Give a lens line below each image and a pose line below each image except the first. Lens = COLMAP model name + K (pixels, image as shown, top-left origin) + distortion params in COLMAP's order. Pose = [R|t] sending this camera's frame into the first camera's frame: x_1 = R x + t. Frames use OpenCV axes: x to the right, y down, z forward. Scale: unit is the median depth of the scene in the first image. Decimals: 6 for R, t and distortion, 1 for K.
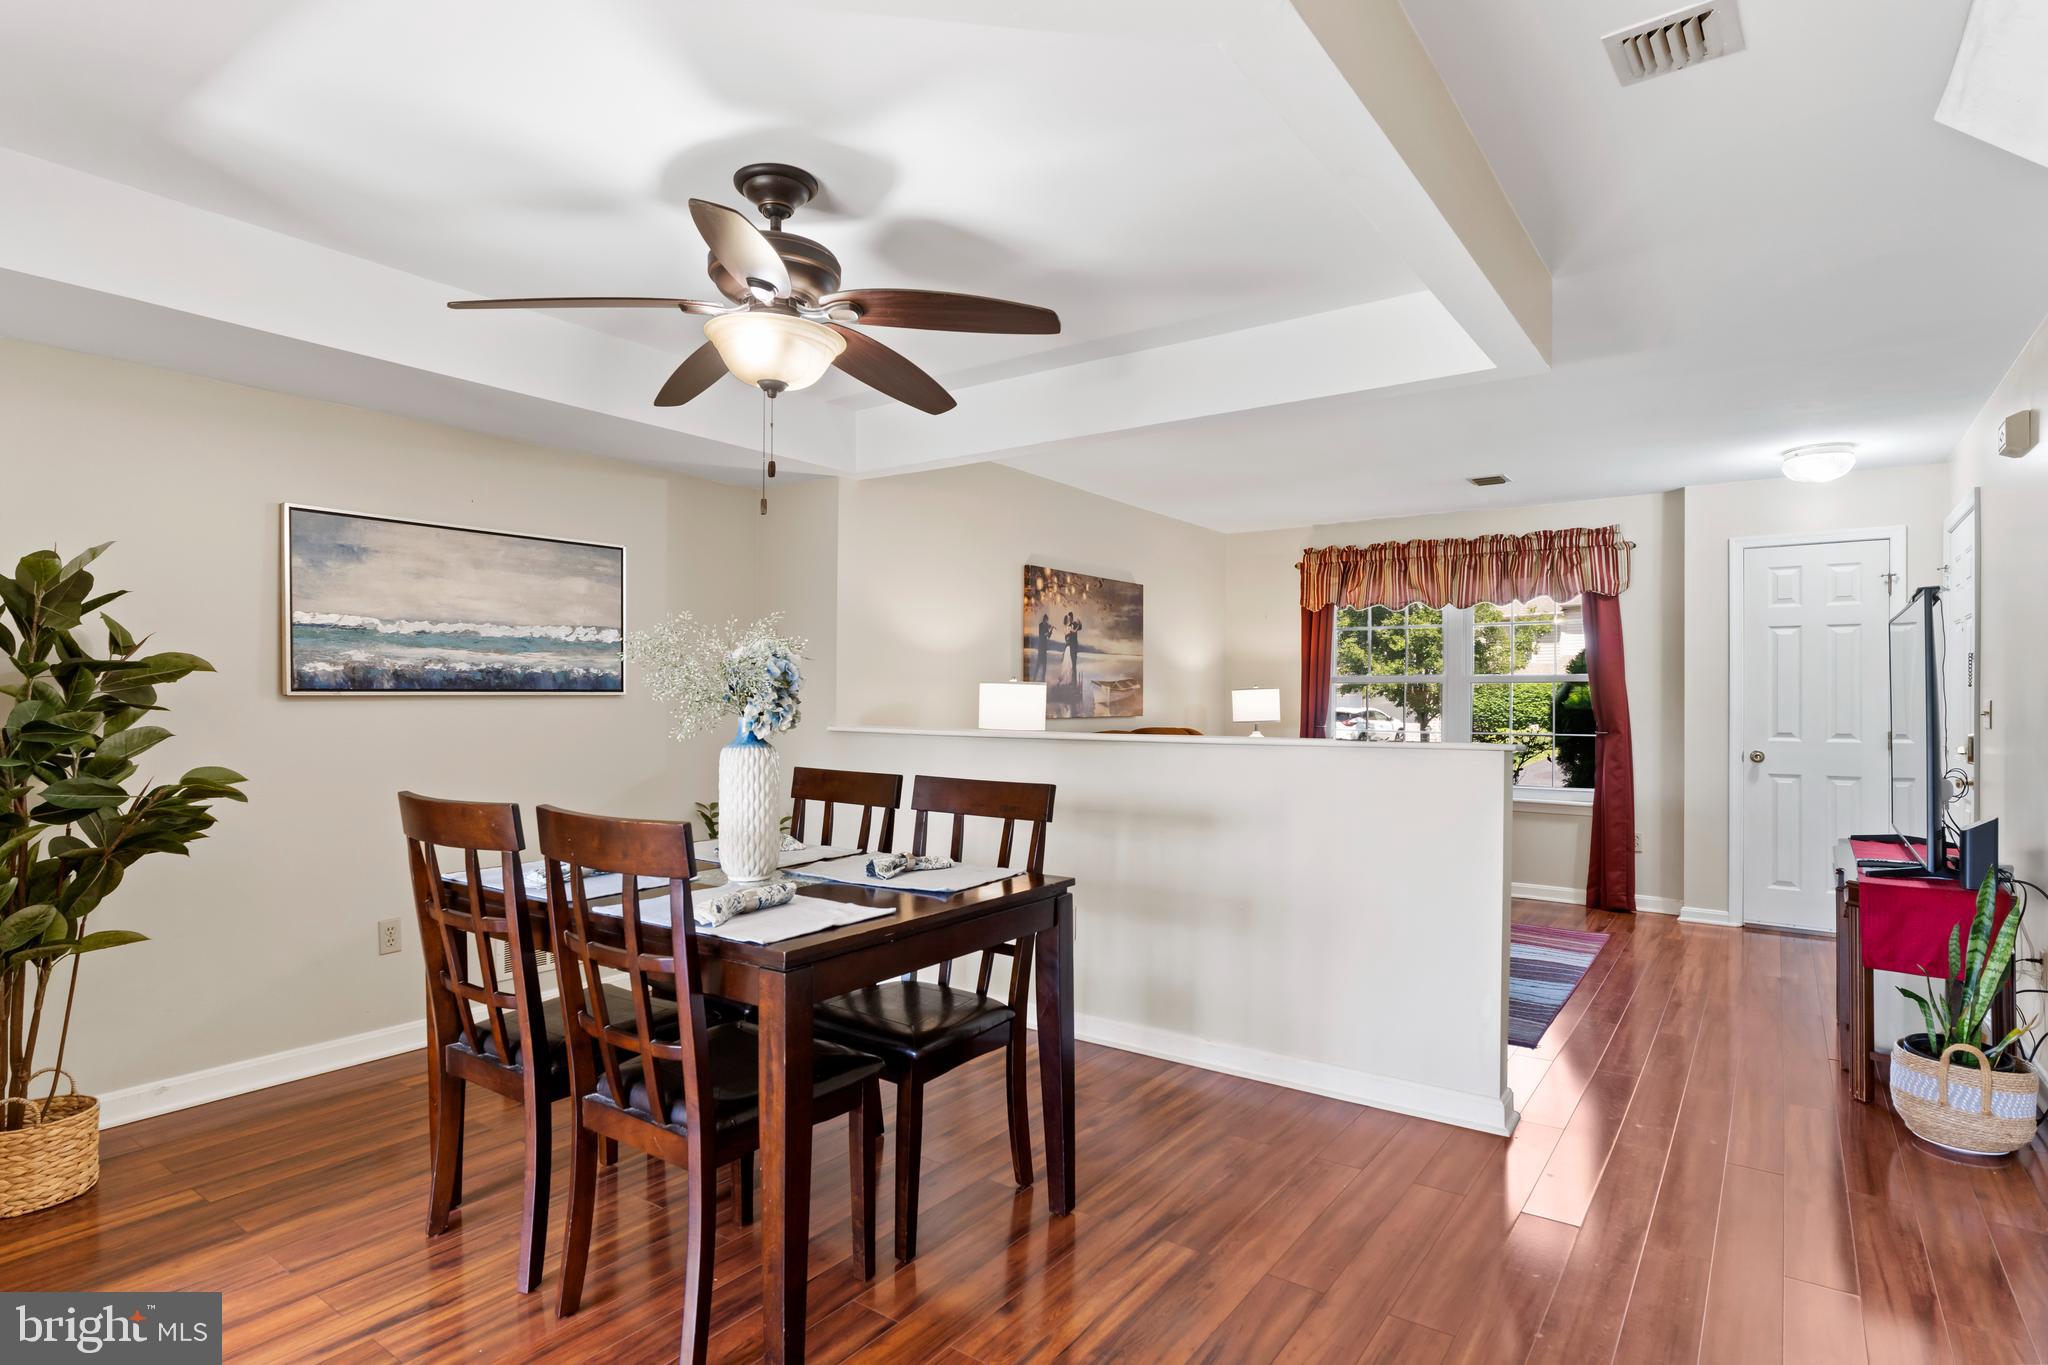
lens RADIAL K [[1060.5, 0, 1011.5], [0, 1060.5, 695.0], [0, 0, 1]] dist [-0.008879, 0.006604]
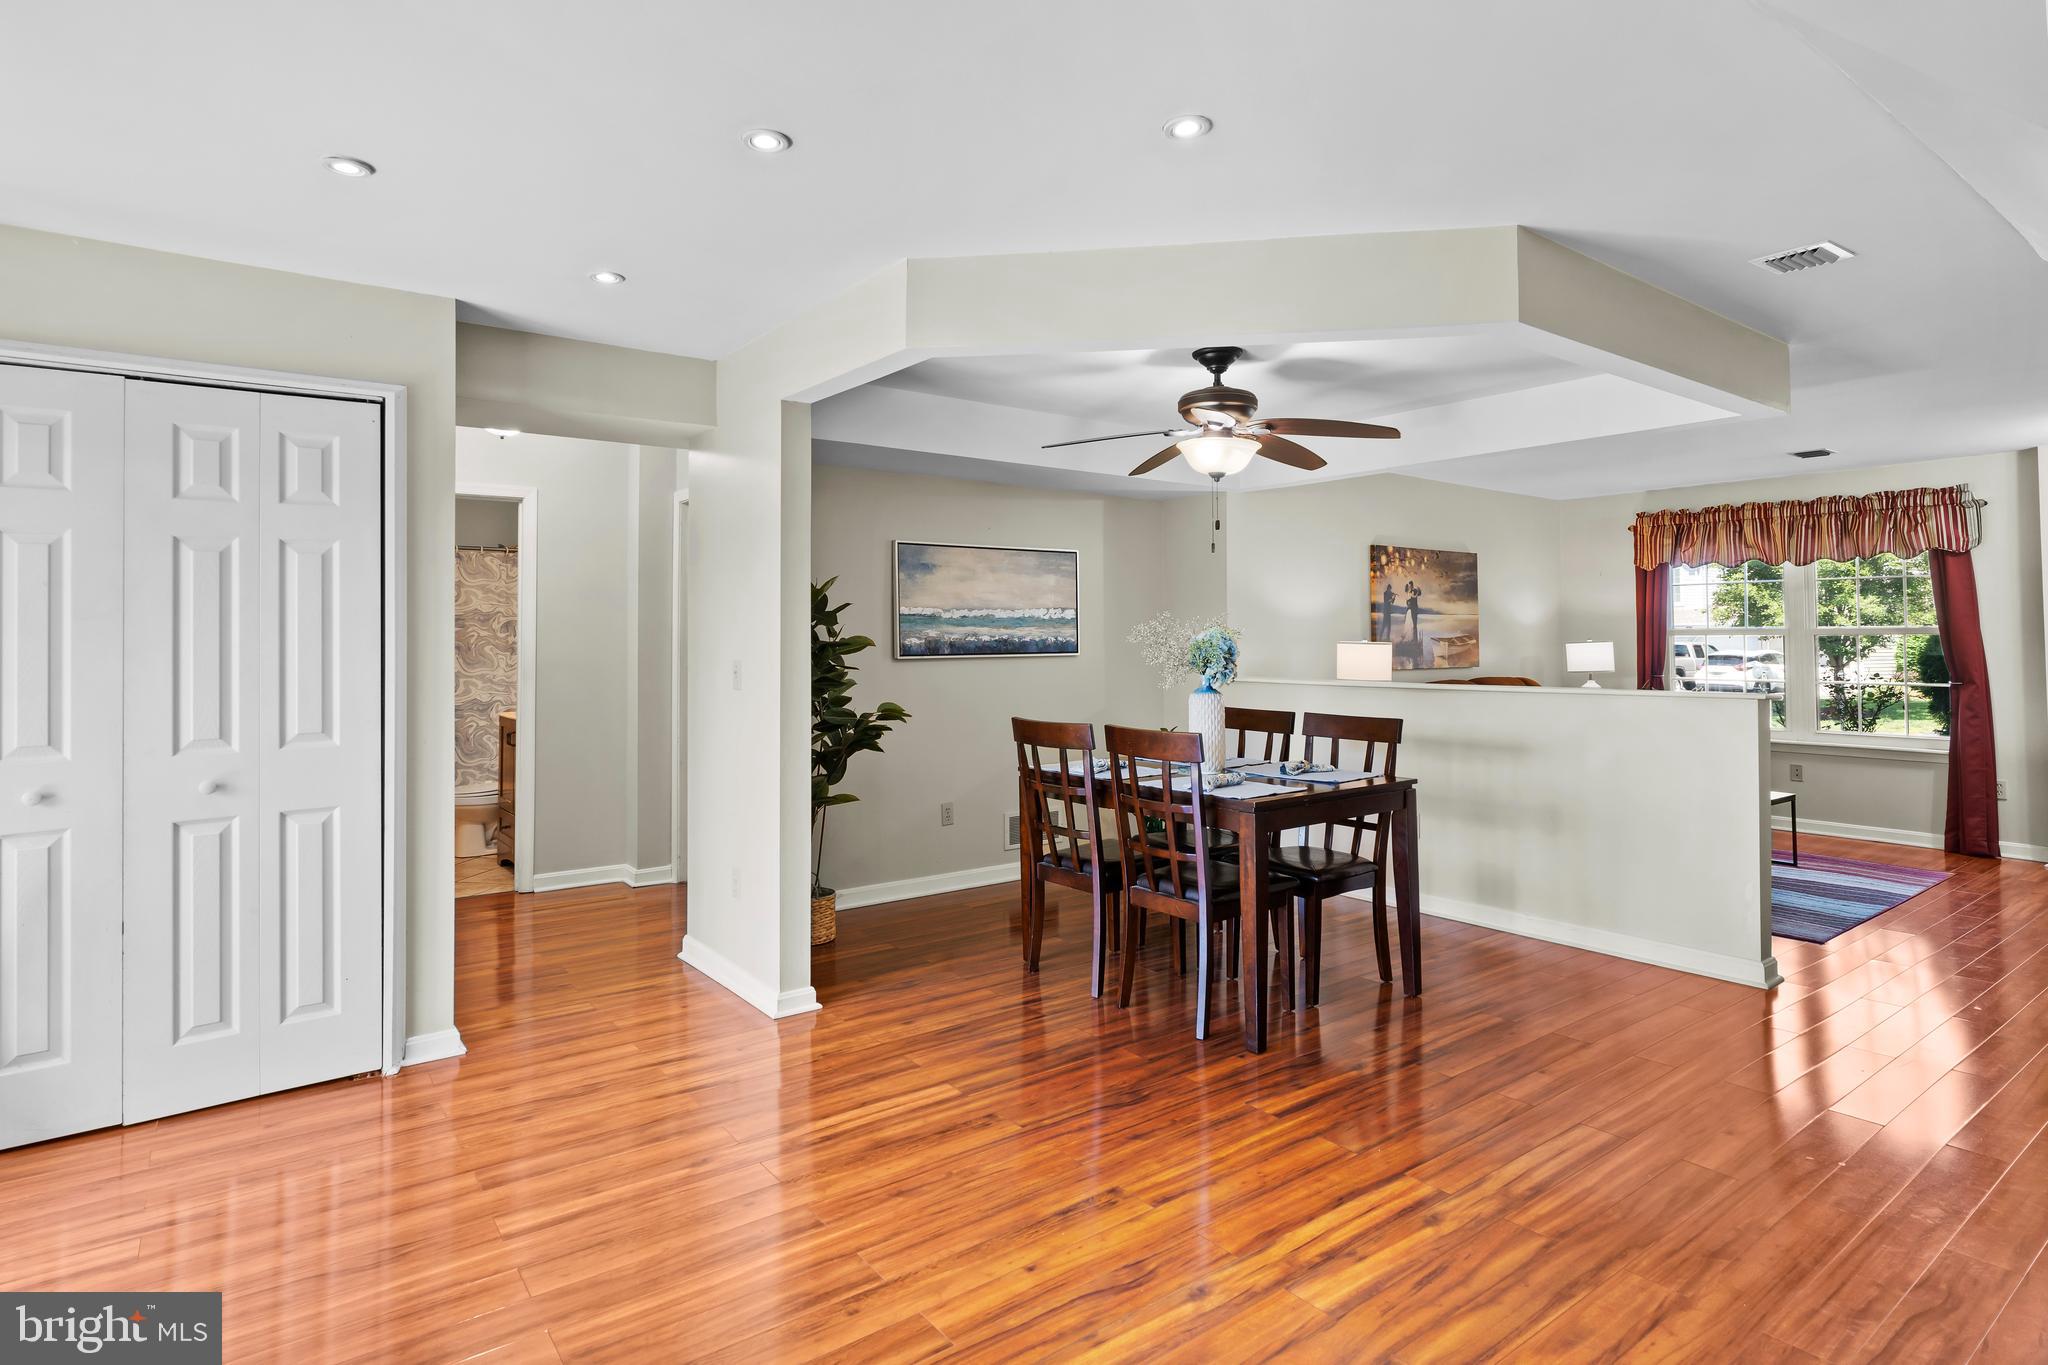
lens RADIAL K [[1060.5, 0, 1023.5], [0, 1060.5, 610.0], [0, 0, 1]] dist [-0.008879, 0.006604]
pose [[0.956496, -0.016278, -0.291292, -0.016003], [0.008306, 0.999557, -0.028582, -0.015569], [0.291628, 0.024919, 0.956207, -0.290273]]
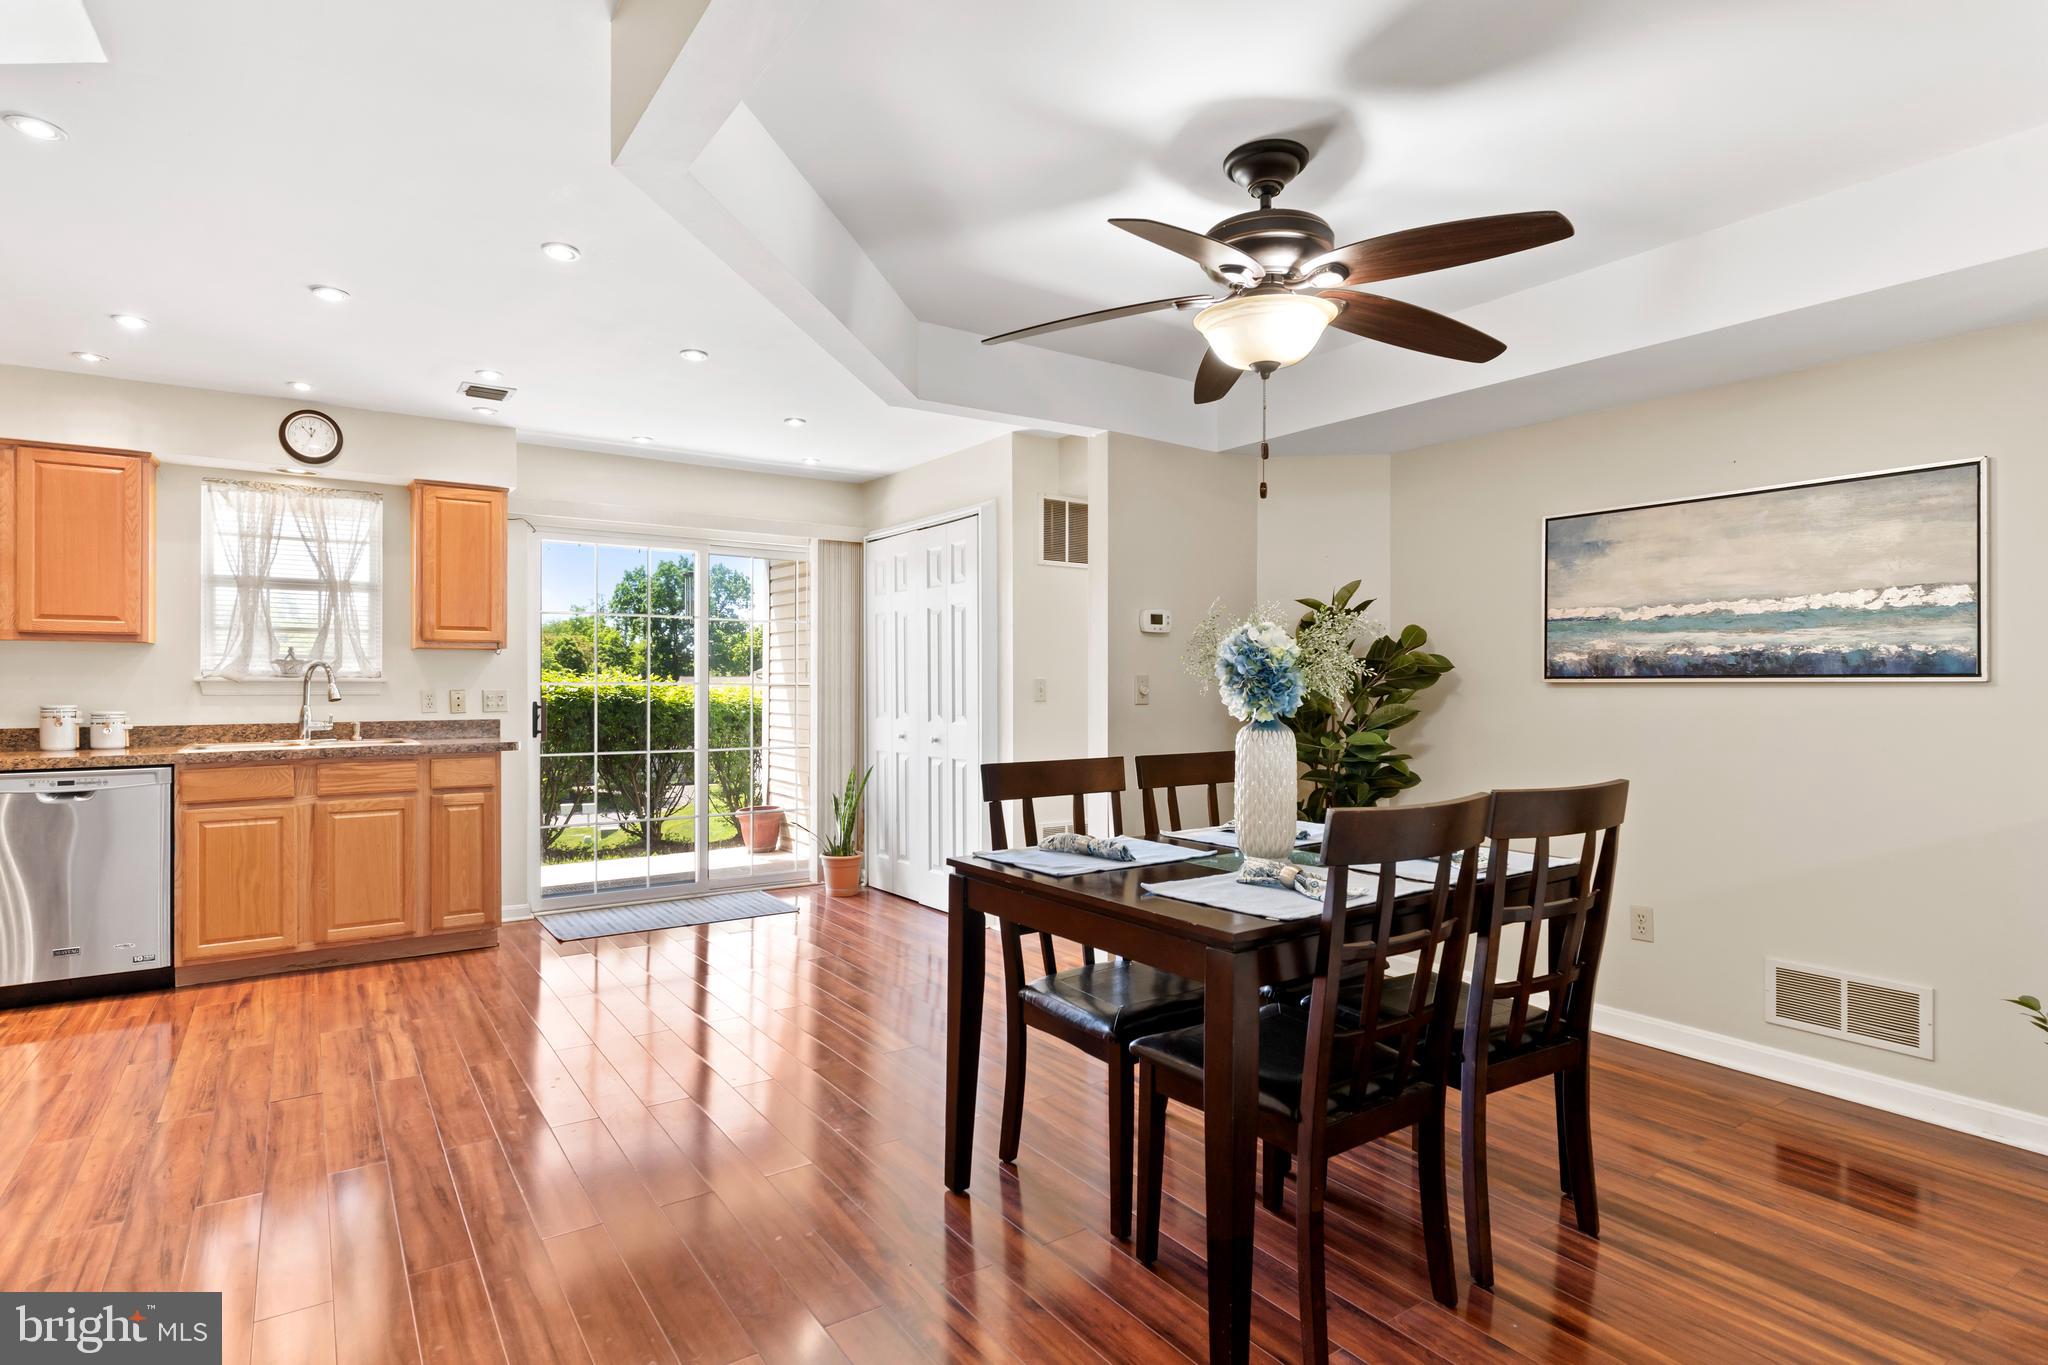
lens RADIAL K [[1060.5, 0, 1017.7], [0, 1060.5, 678.5], [0, 0, 1]] dist [-0.008879, 0.006604]
pose [[-0.333624, -0.009166, -0.942662, 0.345718], [-0.004178, 0.999957, -0.008244, 0.004494], [0.942697, 0.001188, -0.333649, 0.494570]]
